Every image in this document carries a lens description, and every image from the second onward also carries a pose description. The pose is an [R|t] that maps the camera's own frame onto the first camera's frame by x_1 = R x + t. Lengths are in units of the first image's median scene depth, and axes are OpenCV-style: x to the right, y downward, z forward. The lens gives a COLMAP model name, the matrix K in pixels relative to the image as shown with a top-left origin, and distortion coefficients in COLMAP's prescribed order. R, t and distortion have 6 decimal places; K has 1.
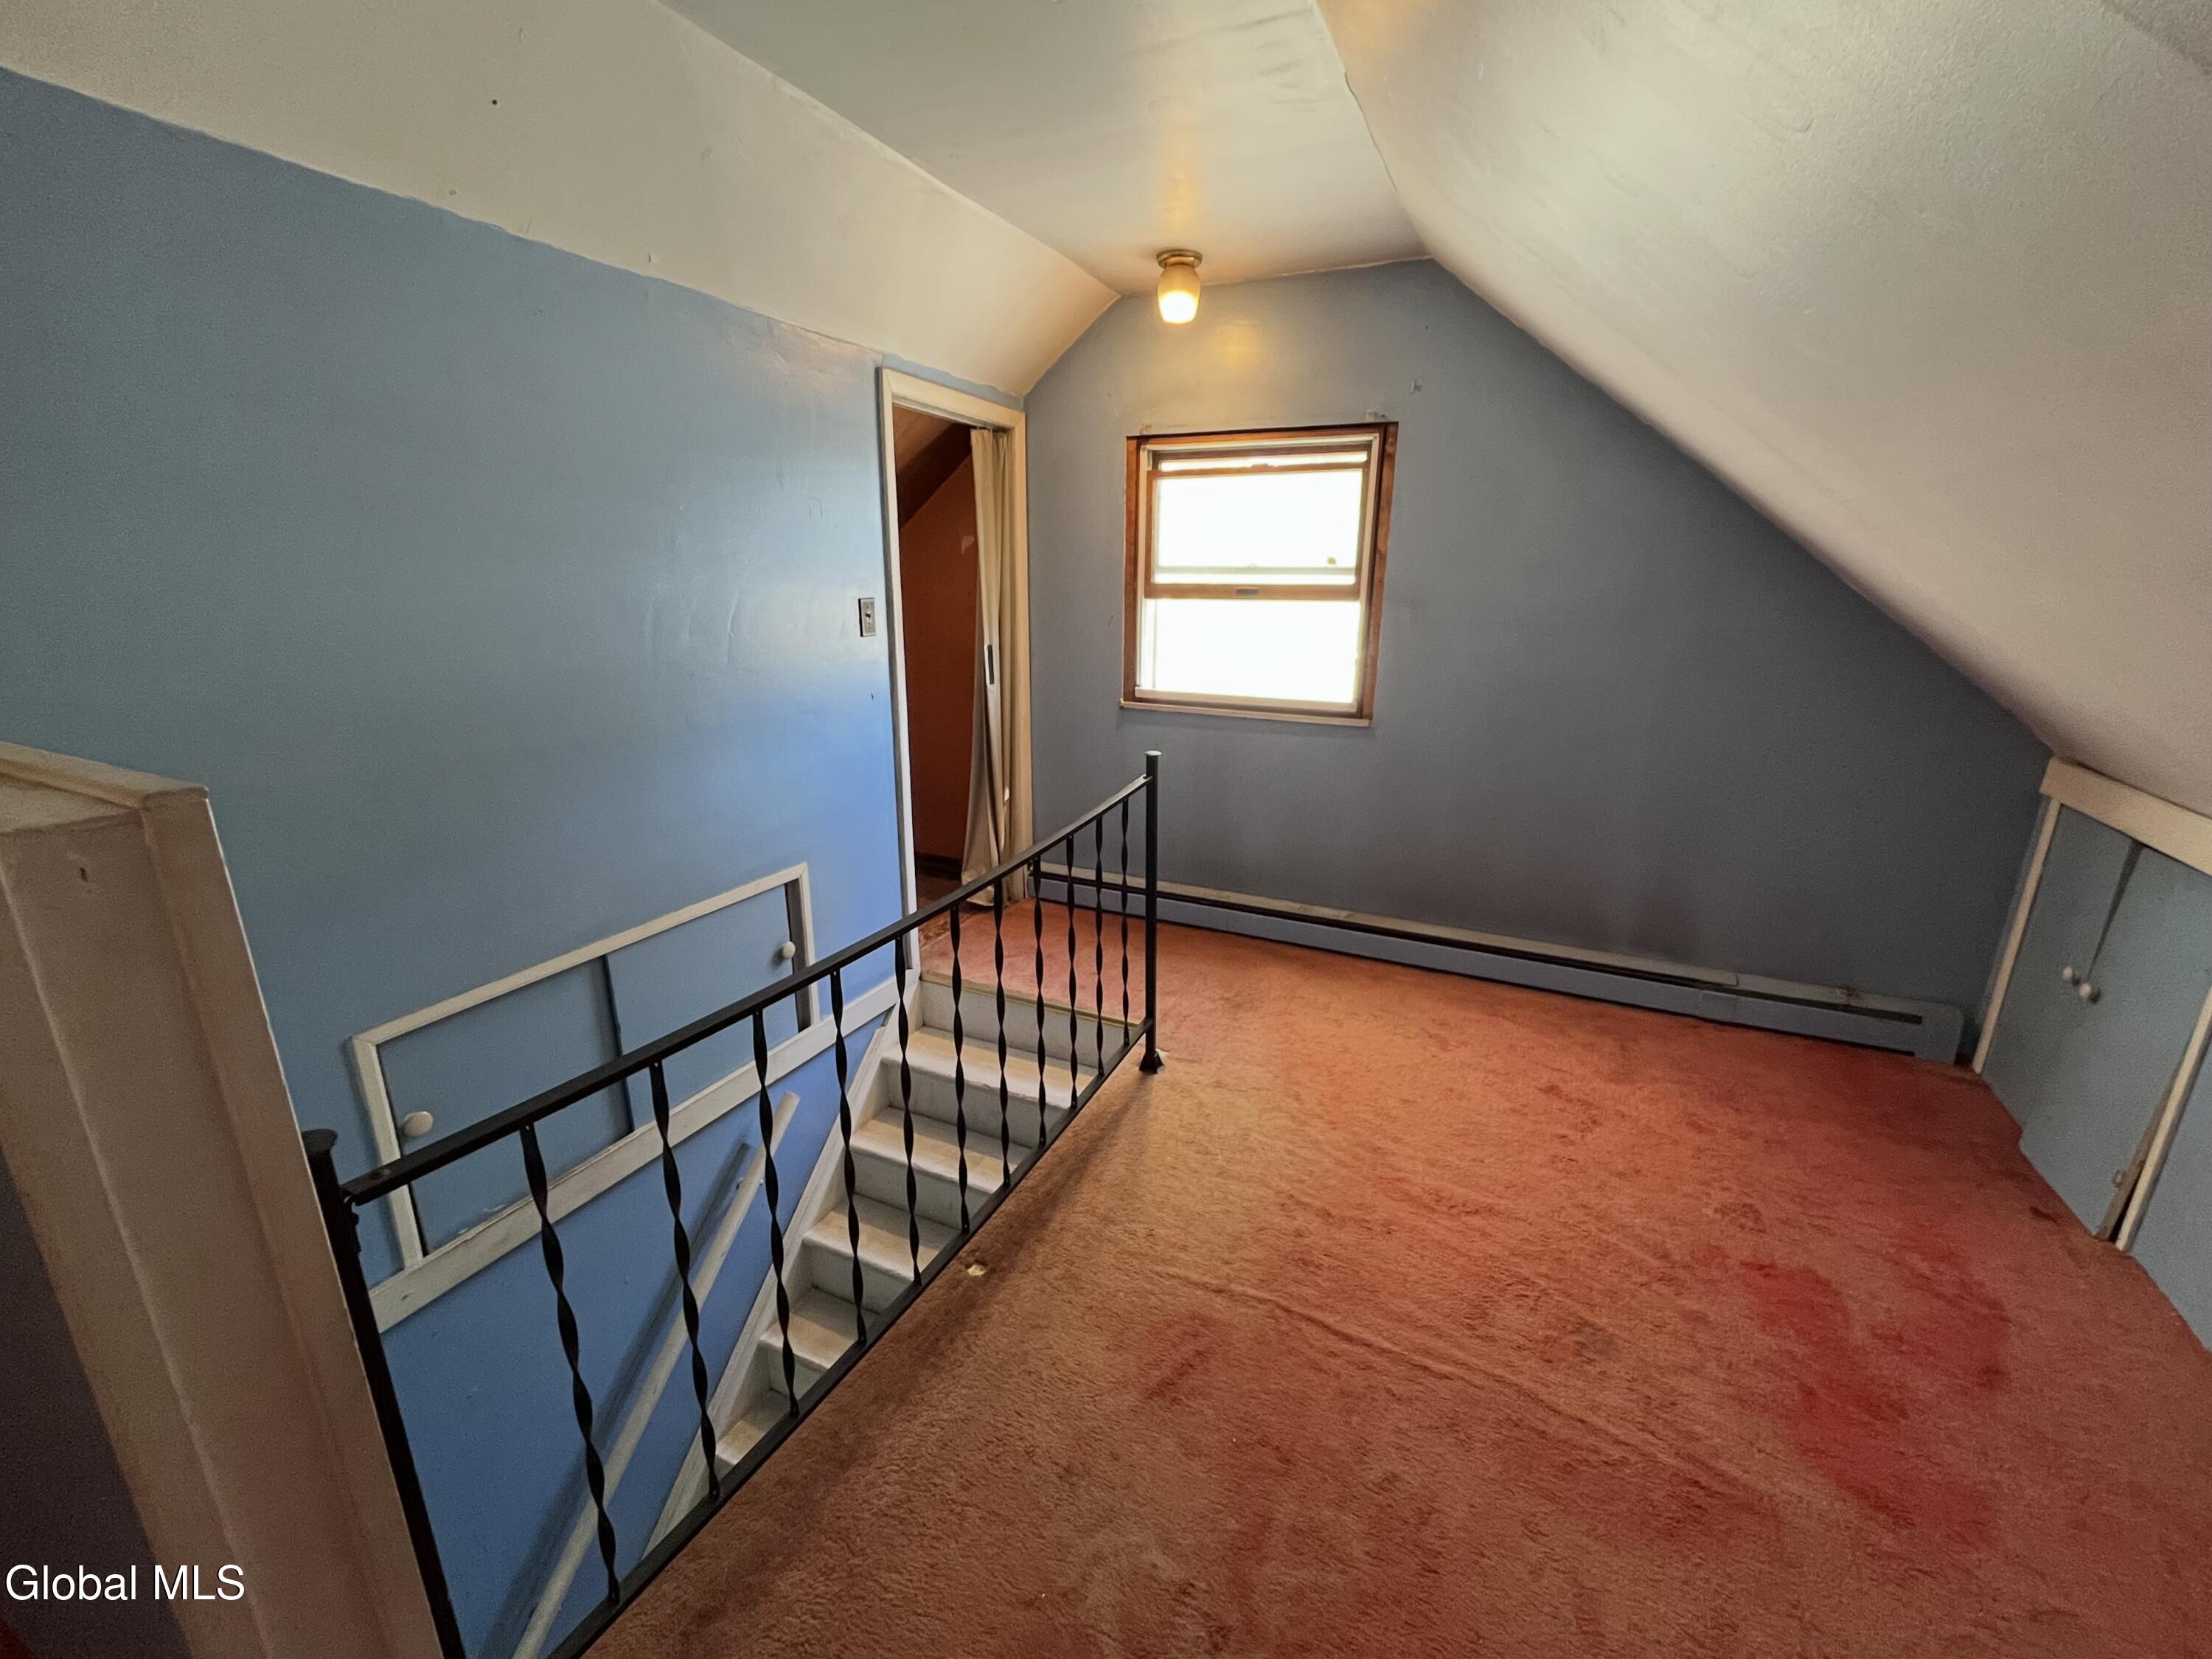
lens RADIAL K [[892.4, 0, 1106.9], [0, 892.4, 824.9], [0, 0, 1]] dist [-0.001982, -0.000361]
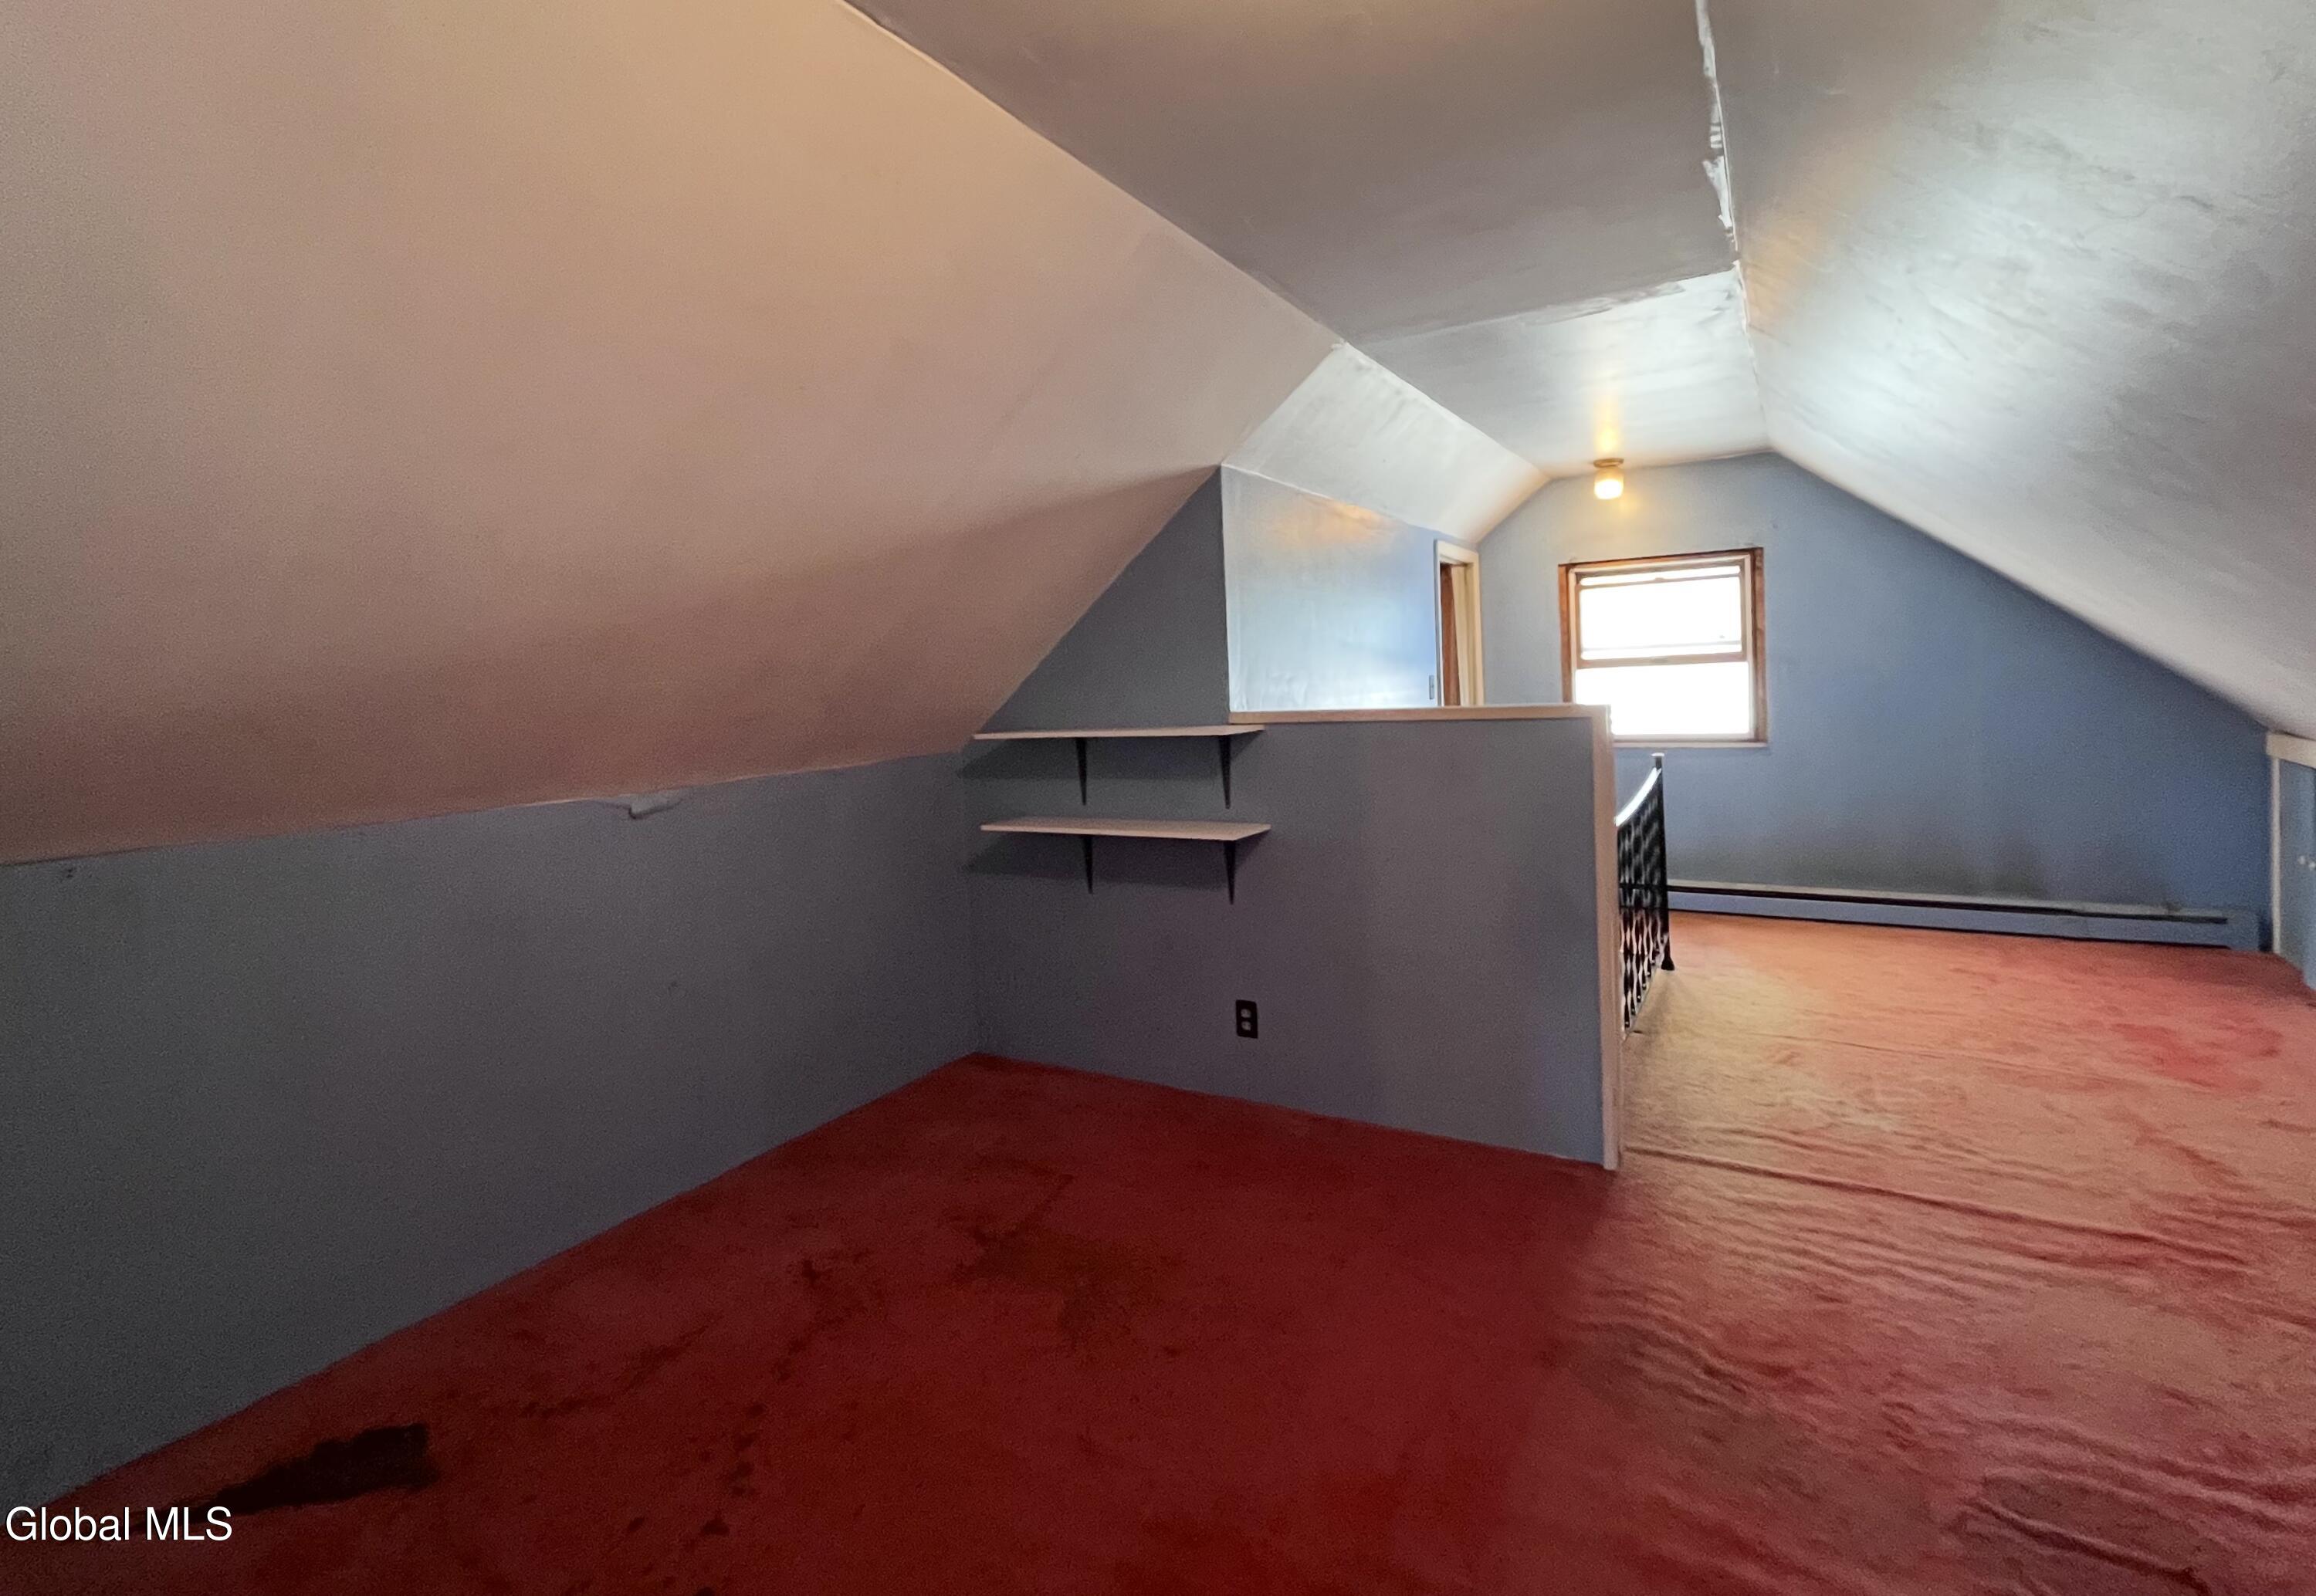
lens RADIAL K [[1017.9, 0, 1181.0], [0, 1017.9, 723.1], [0, 0, 1]] dist [-0.001760, -0.000014]
pose [[0.994168, -0.048777, -0.096186, -0.491594], [0.025970, 0.973907, -0.225457, 0.200868], [0.104673, 0.221644, 0.969493, -0.700431]]
